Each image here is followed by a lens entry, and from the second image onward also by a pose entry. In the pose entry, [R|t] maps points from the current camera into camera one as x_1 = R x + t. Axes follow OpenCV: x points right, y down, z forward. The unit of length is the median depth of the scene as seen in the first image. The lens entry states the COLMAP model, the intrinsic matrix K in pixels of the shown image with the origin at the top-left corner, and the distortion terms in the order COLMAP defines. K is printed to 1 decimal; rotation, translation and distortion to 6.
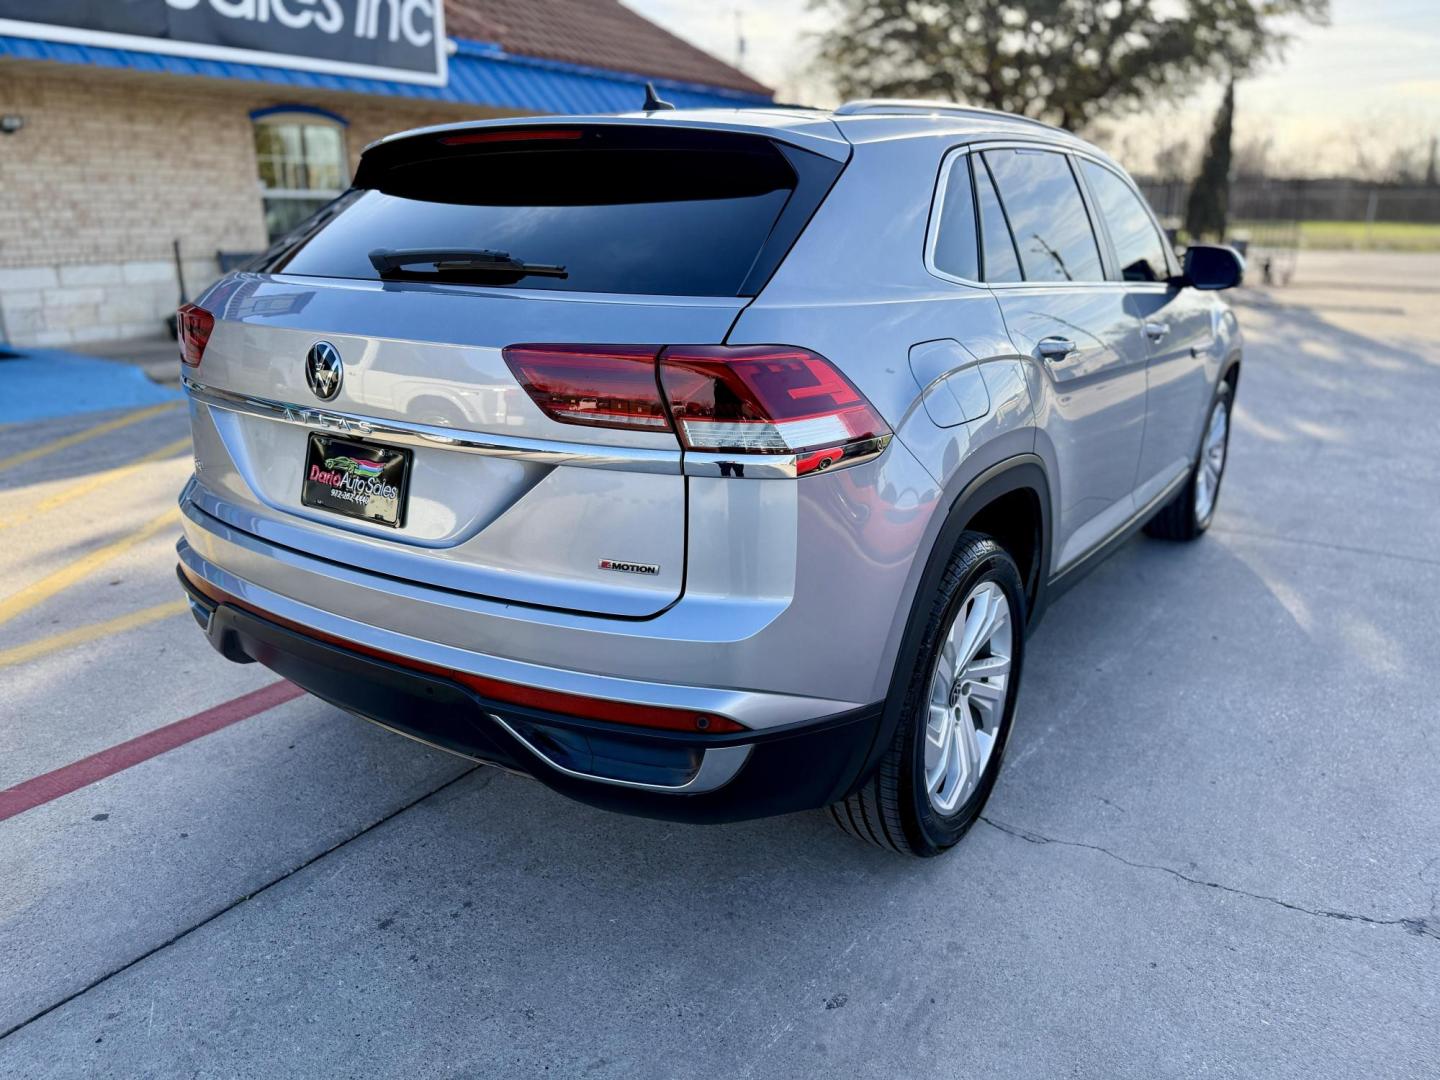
lens RADIAL K [[1029.3, 0, 720.0], [0, 1029.3, 540.0], [0, 0, 1]] dist [-0.001718, -0.000708]
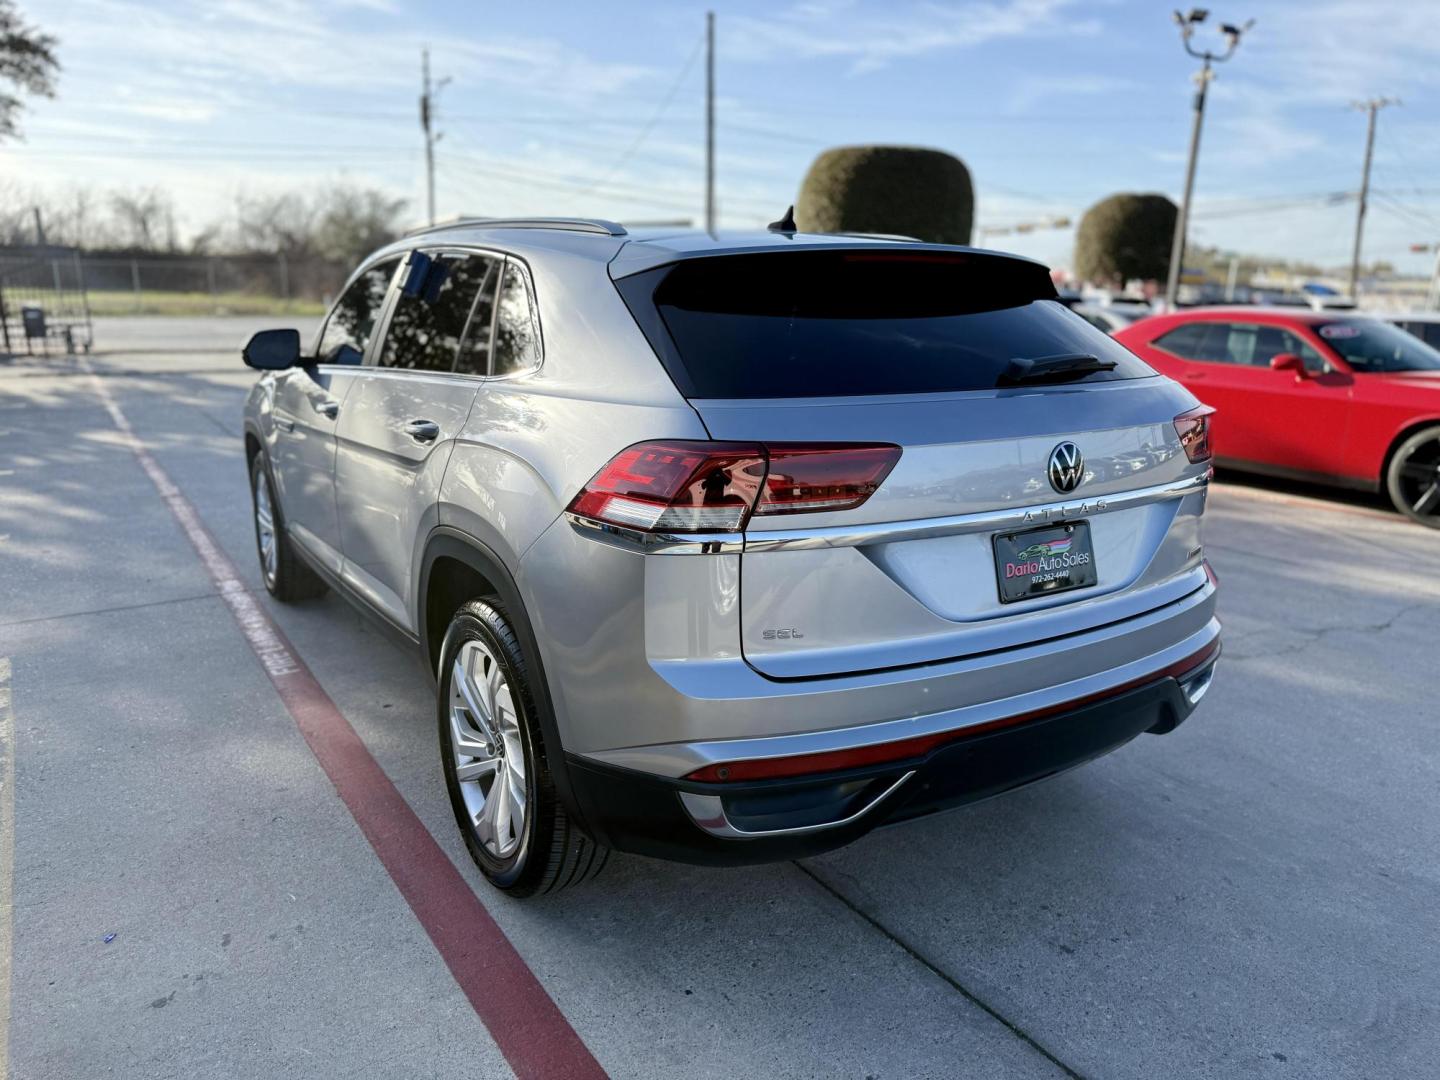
lens RADIAL K [[1012.3, 0, 720.0], [0, 1012.3, 540.0], [0, 0, 1]] dist [-0.004710, -0.021948]
pose [[0.390551, -0.213047, 0.895590, -1.158459], [0.261944, 0.958356, 0.113749, -0.234689], [-0.882528, 0.190170, 0.430093, 0.663972]]
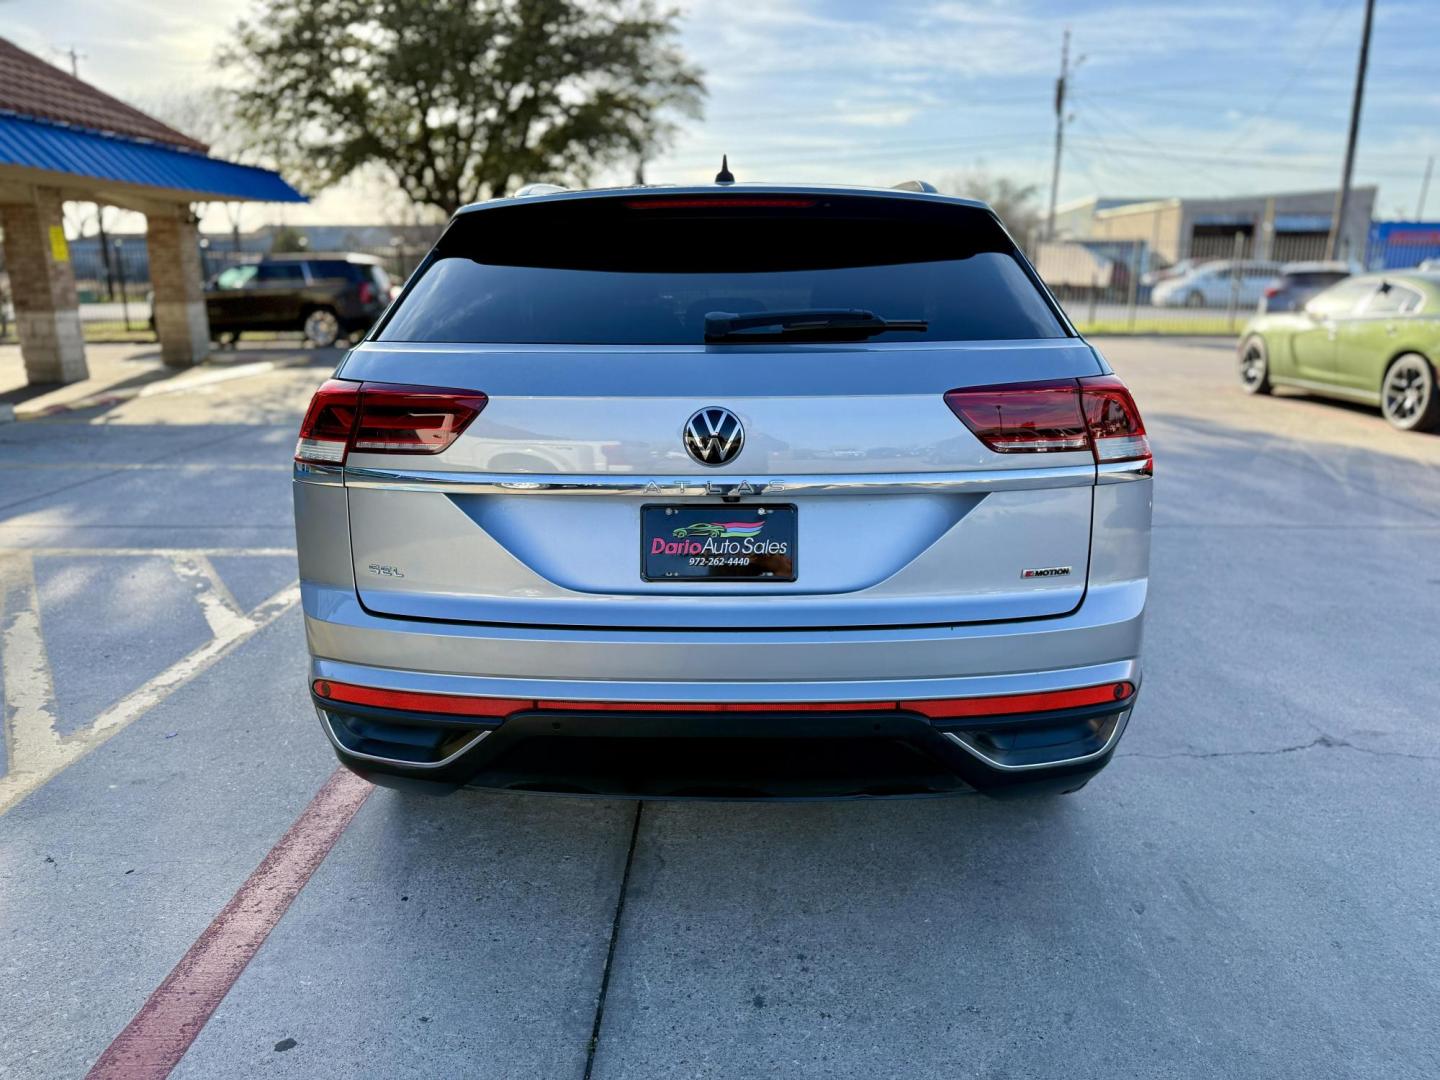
lens RADIAL K [[1025.4, 0, 719.1], [0, 1025.4, 520.6], [0, 0, 1]] dist [-0.001716, -0.007919]
pose [[0.840219, -0.130554, 0.526296, -0.684768], [0.168649, 0.985364, -0.024813, -0.044419], [-0.515354, 0.109608, 0.849939, 0.135320]]
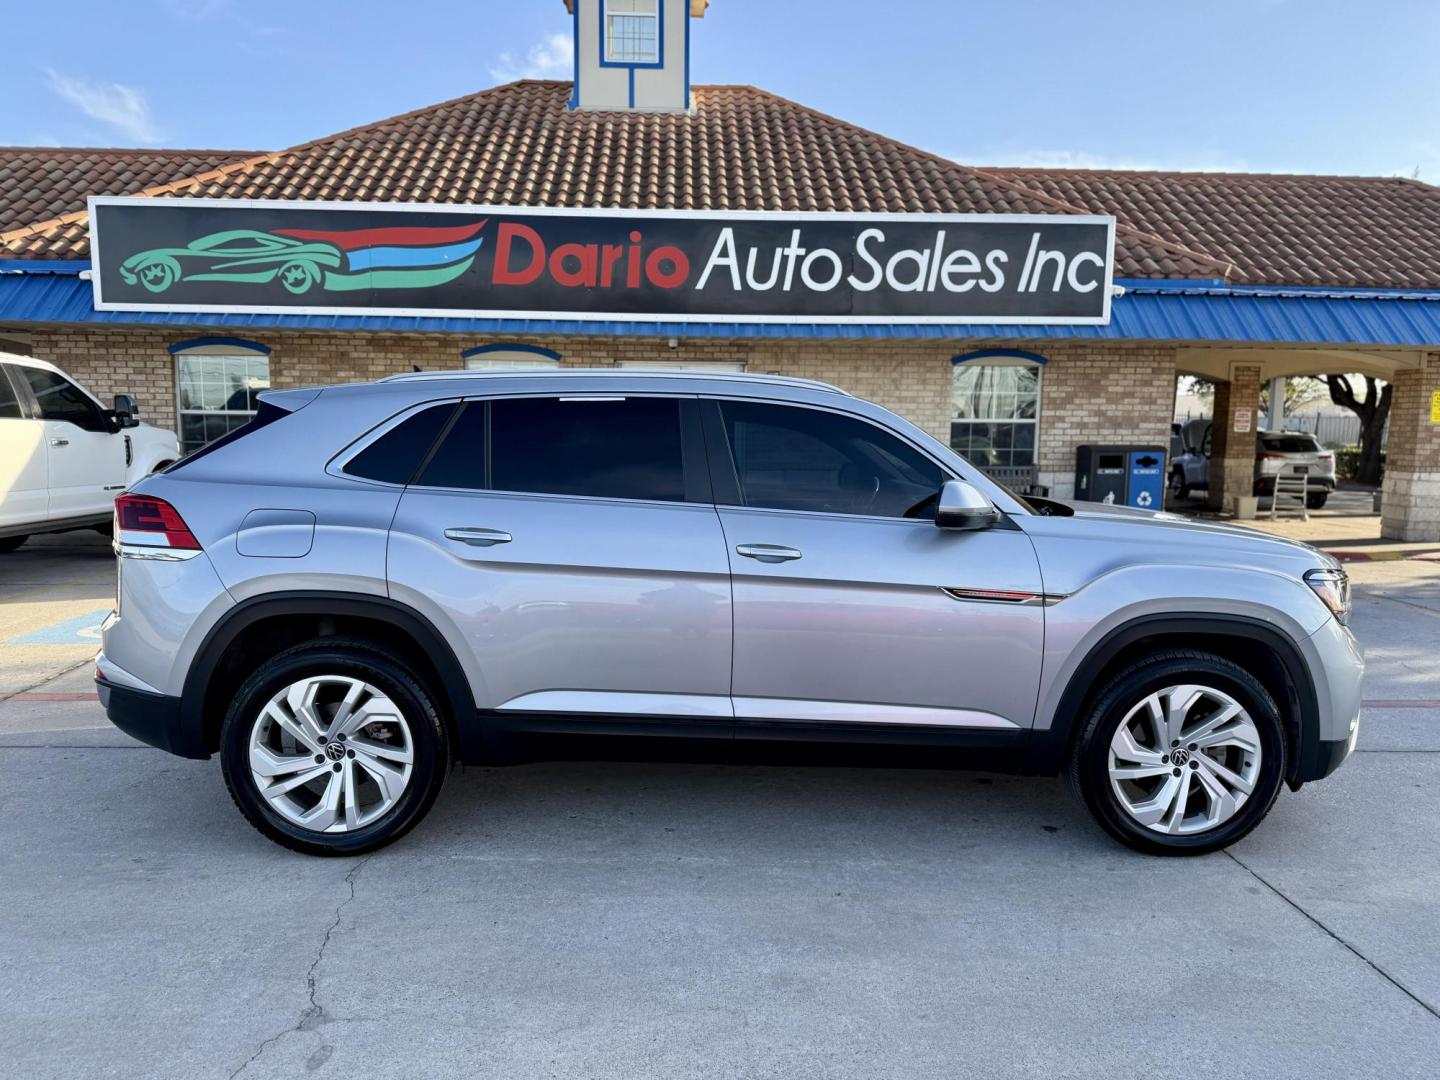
lens RADIAL K [[1012.3, 0, 720.0], [0, 1012.3, 540.0], [0, 0, 1]] dist [-0.004710, -0.021948]
pose [[0.600356, 0.085596, -0.795139, 1.561534], [-0.248034, 0.965157, -0.083376, -0.138642], [0.760297, 0.247277, 0.600669, 0.455427]]
